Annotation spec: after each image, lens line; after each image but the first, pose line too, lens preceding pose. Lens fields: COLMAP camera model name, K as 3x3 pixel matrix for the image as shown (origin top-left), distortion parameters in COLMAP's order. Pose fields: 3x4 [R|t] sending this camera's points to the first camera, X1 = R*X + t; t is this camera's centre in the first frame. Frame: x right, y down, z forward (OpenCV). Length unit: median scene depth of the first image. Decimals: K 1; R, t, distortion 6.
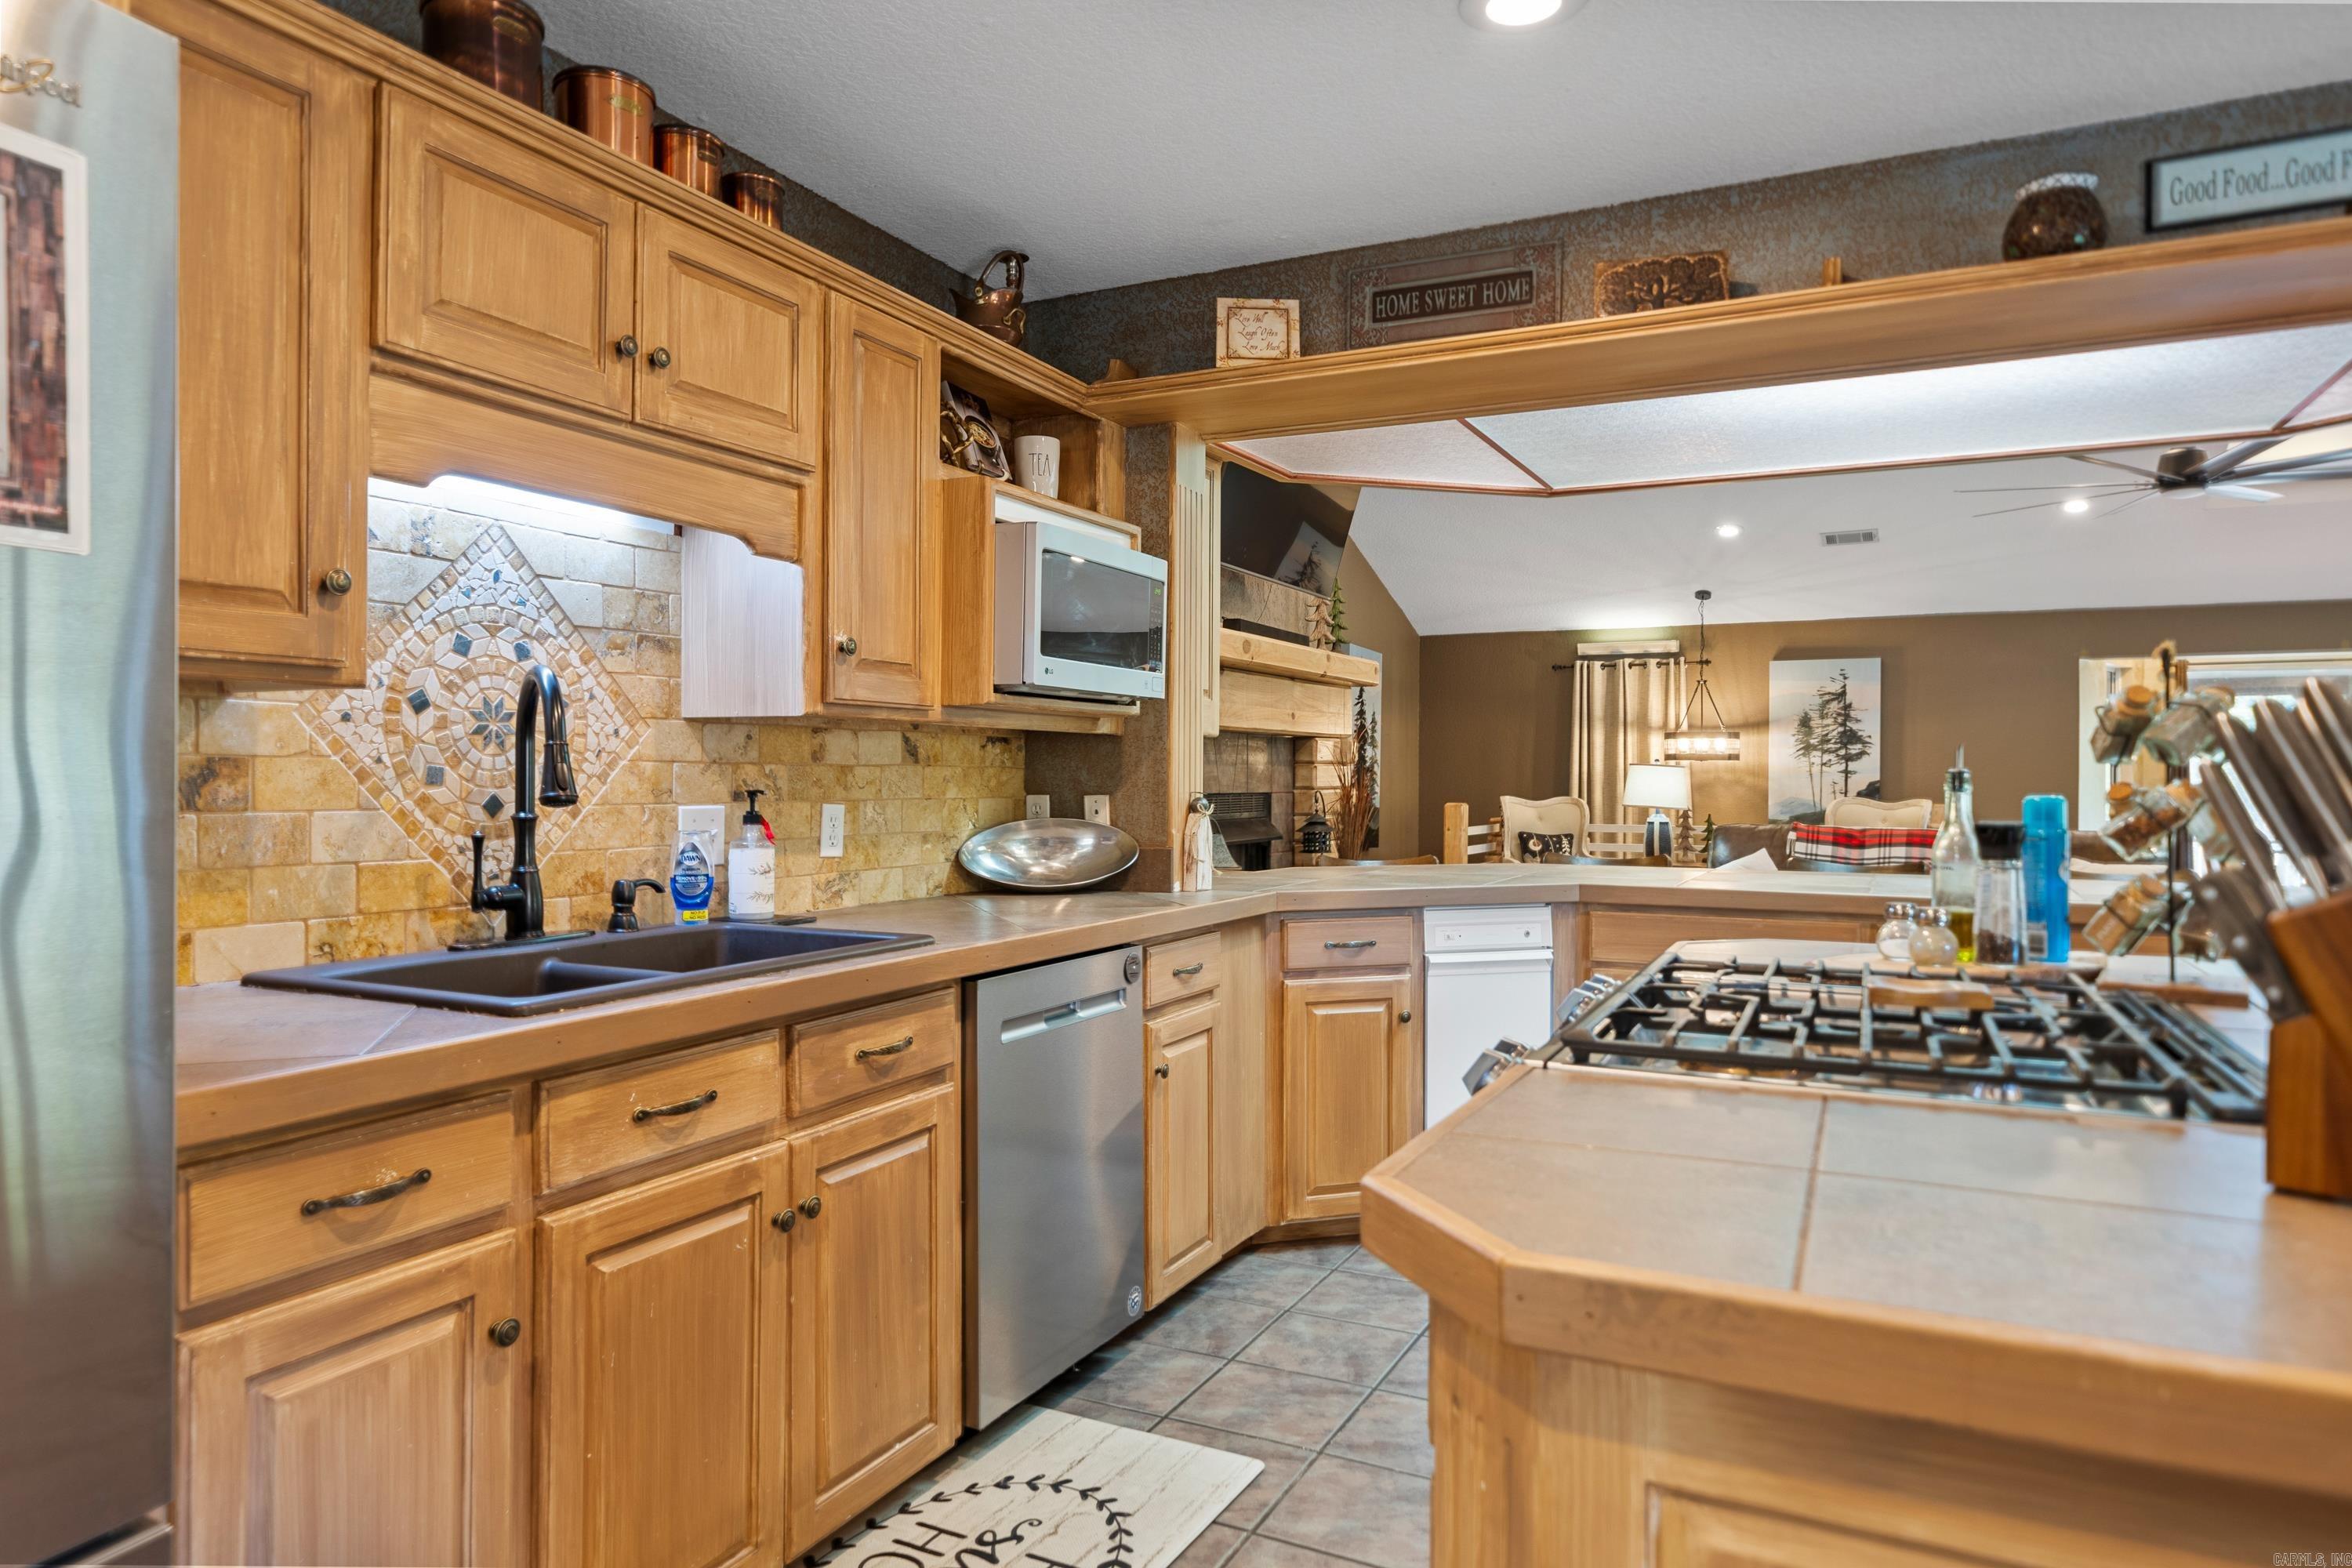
lens RADIAL K [[1441.0, 0, 1158.2], [0, 1441.0, 782.8], [0, 0, 1]] dist [-0.000406, 0.001032]
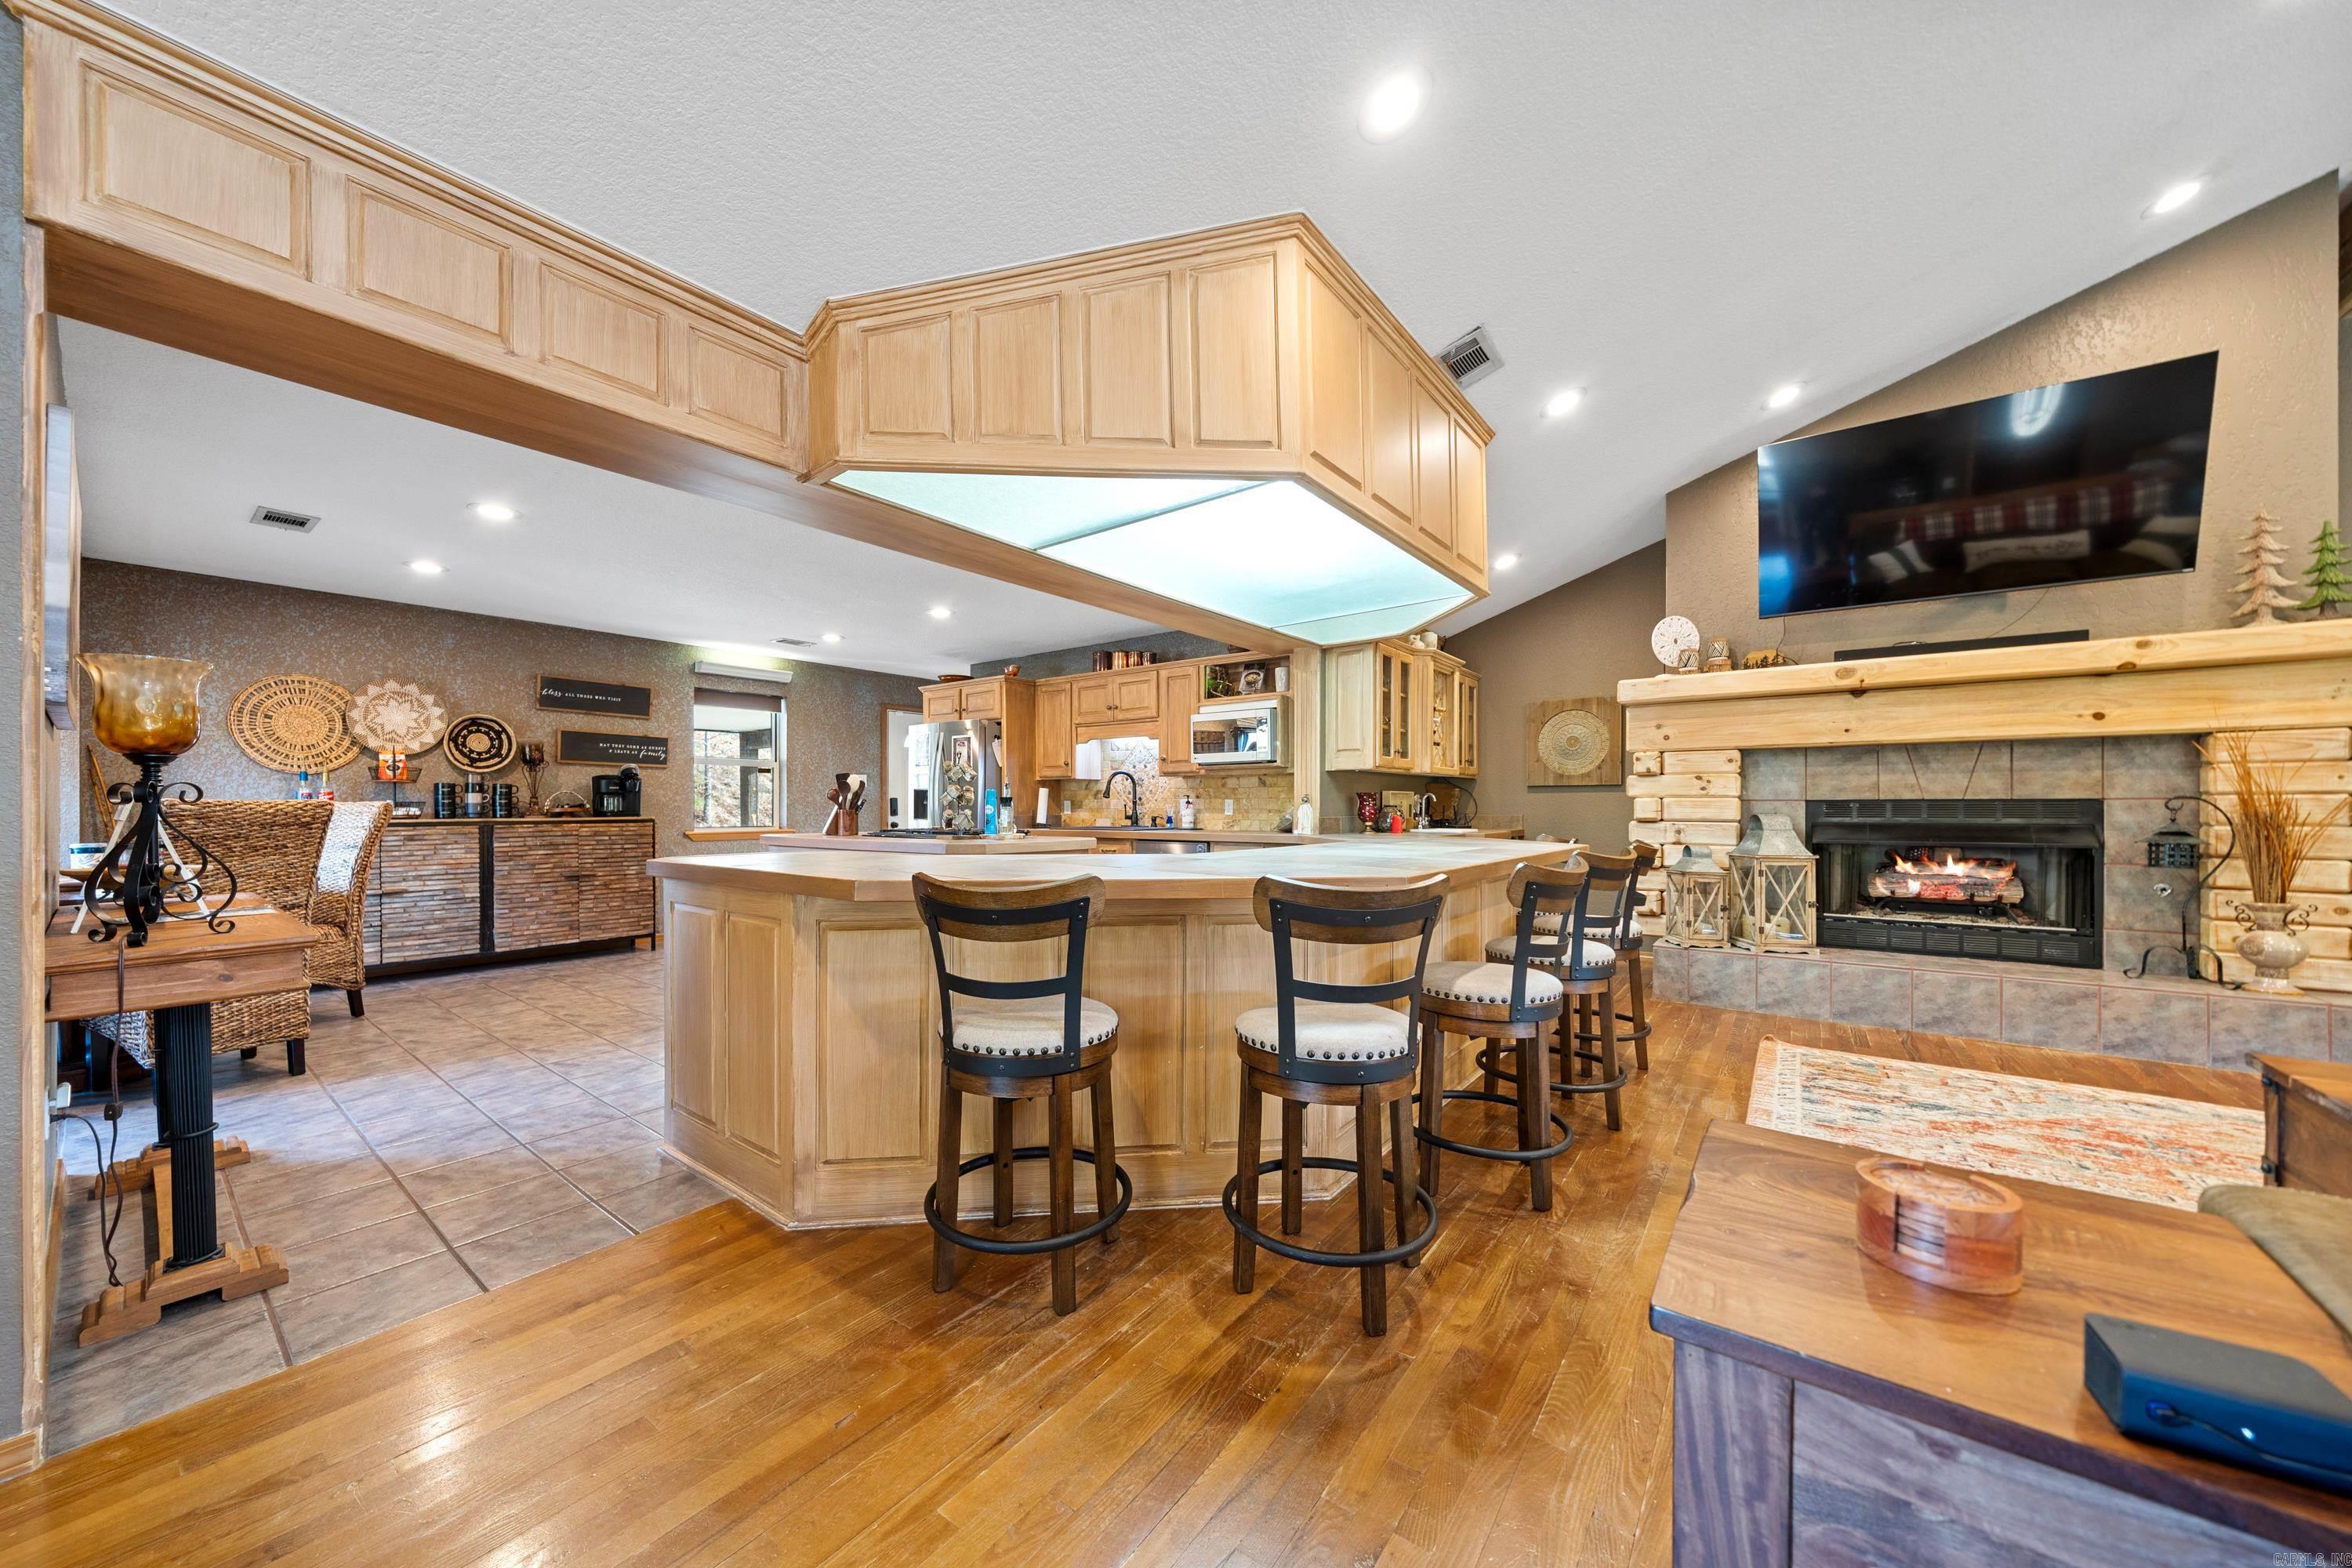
lens RADIAL K [[828.3, 0, 1151.6], [0, 828.3, 807.3], [0, 0, 1]] dist [-0.005254, 0.000338]
pose [[-0.189197, -0.002734, -0.981935, 1.715398], [-0.004015, 0.999990, -0.002011, 0.038185], [0.981931, 0.003562, -0.189206, 1.181449]]
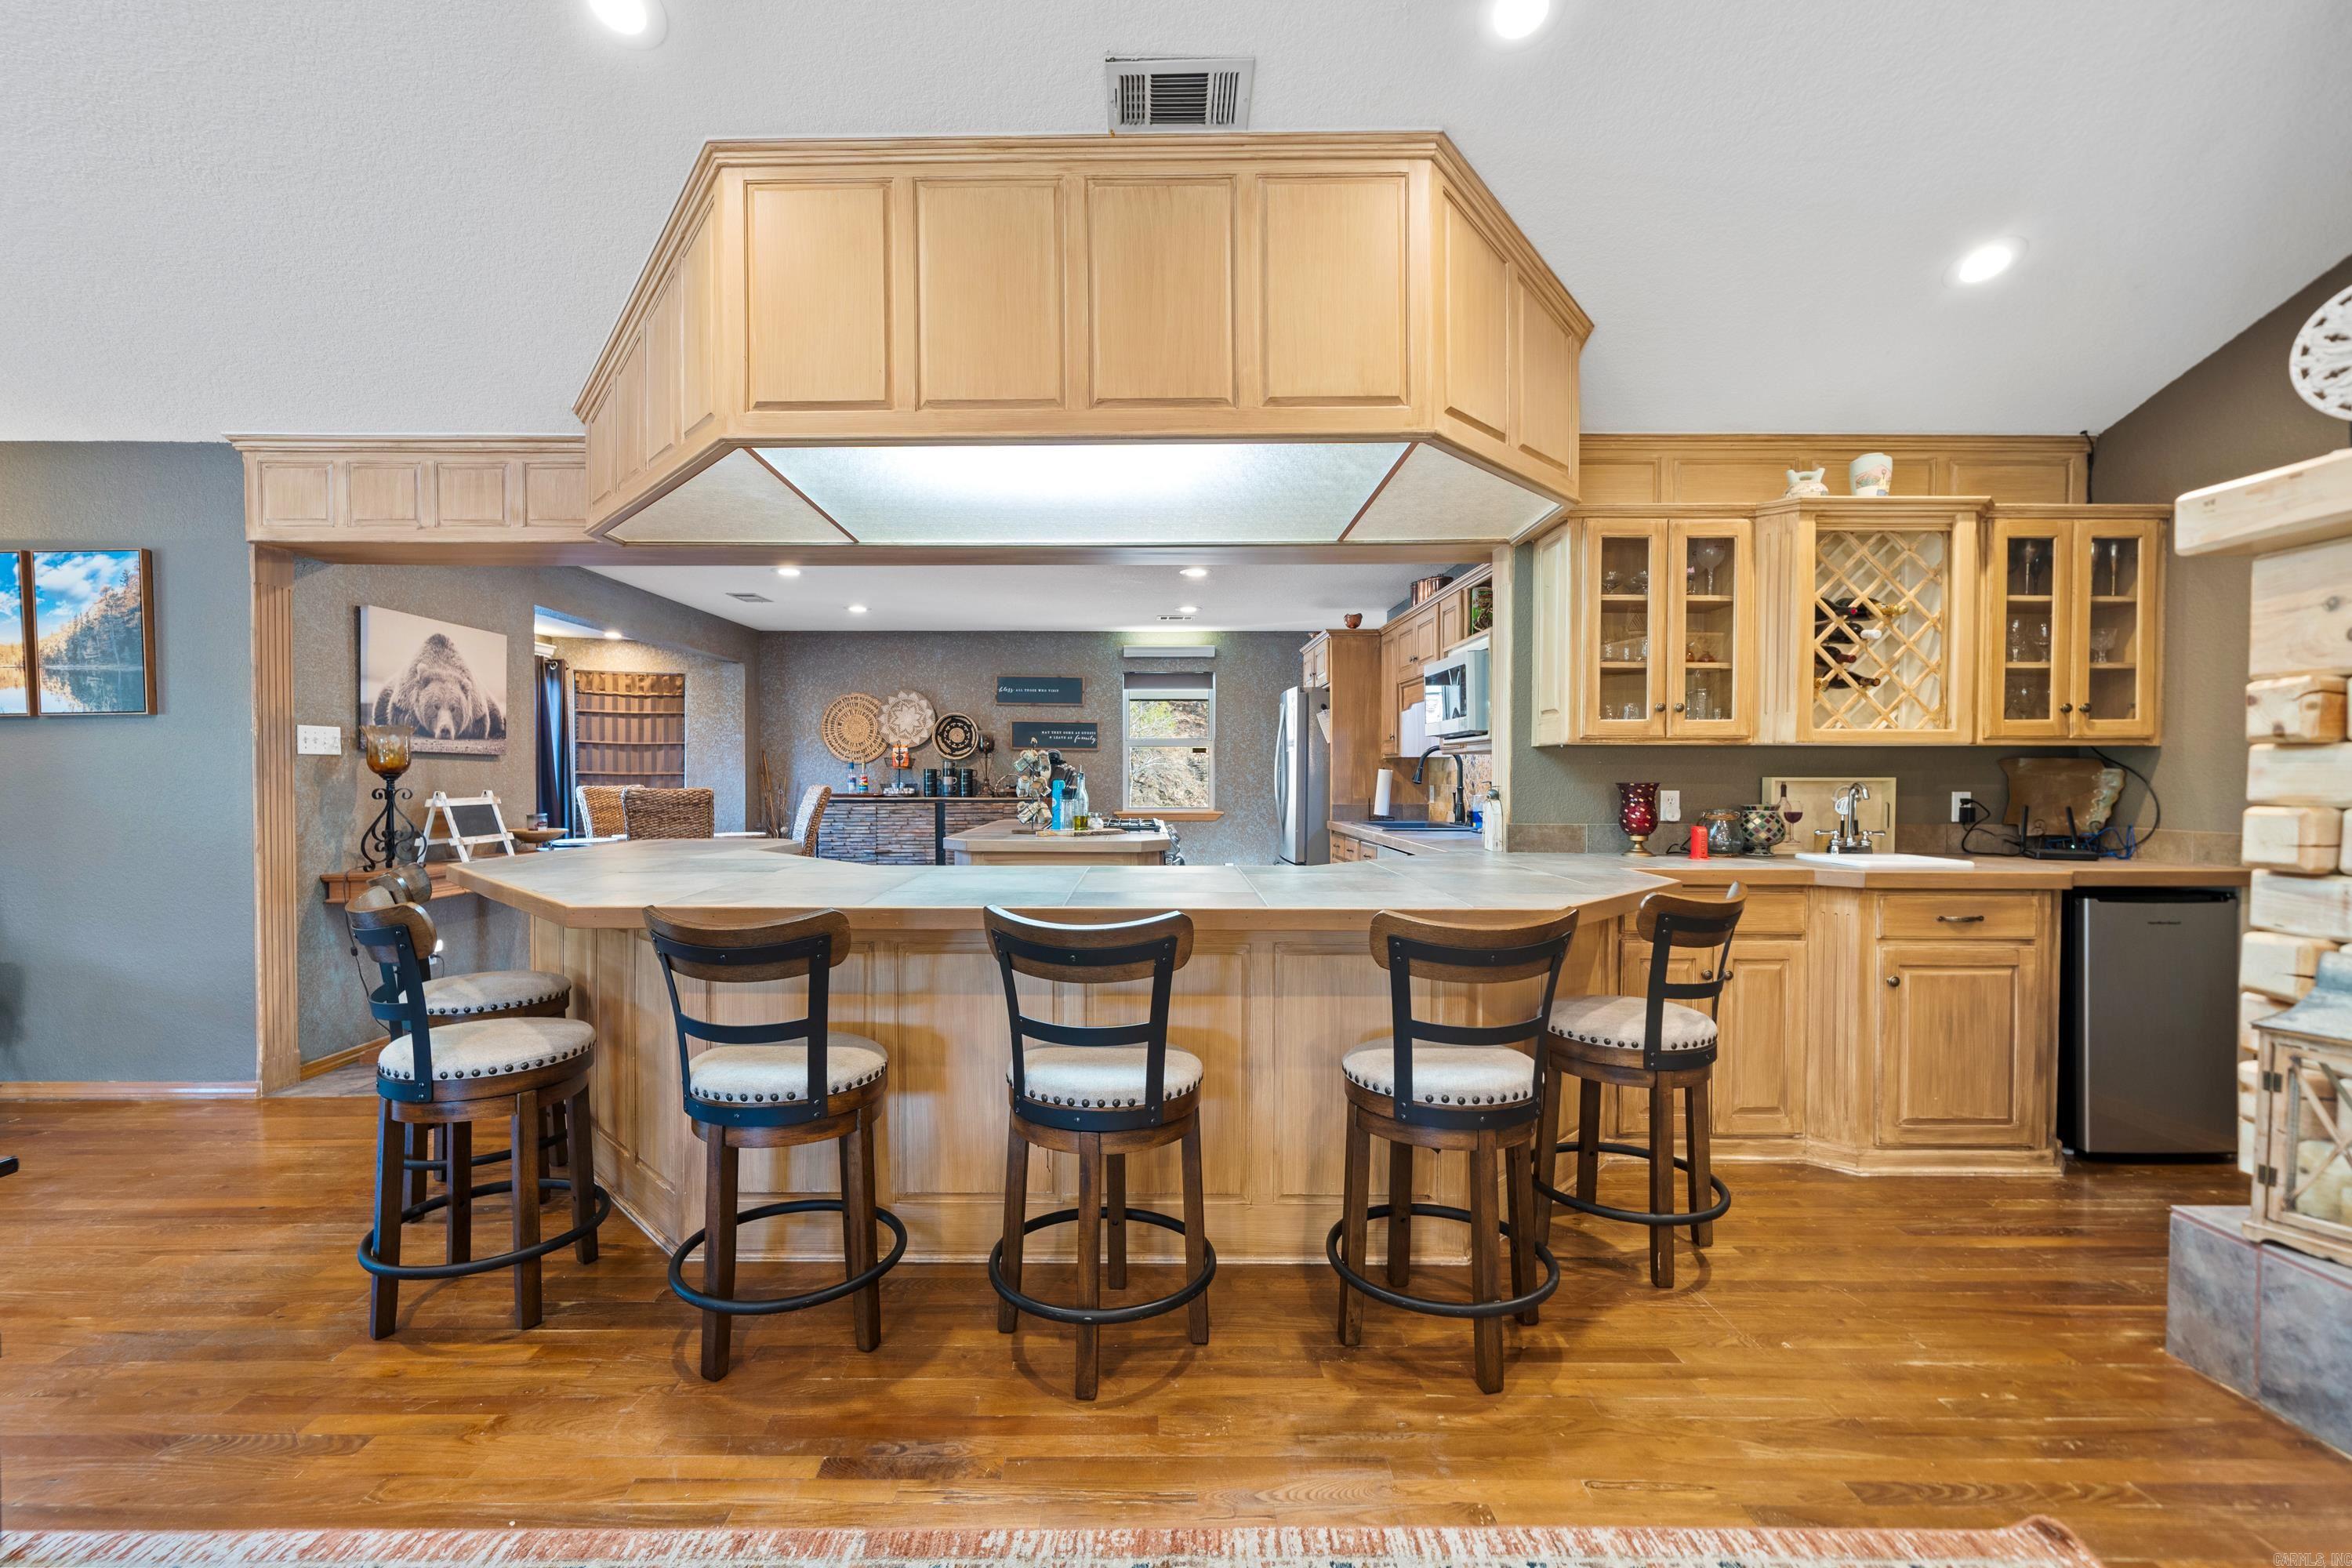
lens RADIAL K [[1052.1, 0, 1144.1], [0, 1052.1, 794.4], [0, 0, 1]] dist [-0.004268, 0.002627]
pose [[-0.896506, 0.002801, -0.443022, 0.990368], [-0.006778, 0.999776, 0.020036, -0.005725], [0.442979, 0.020965, -0.896287, 2.123559]]
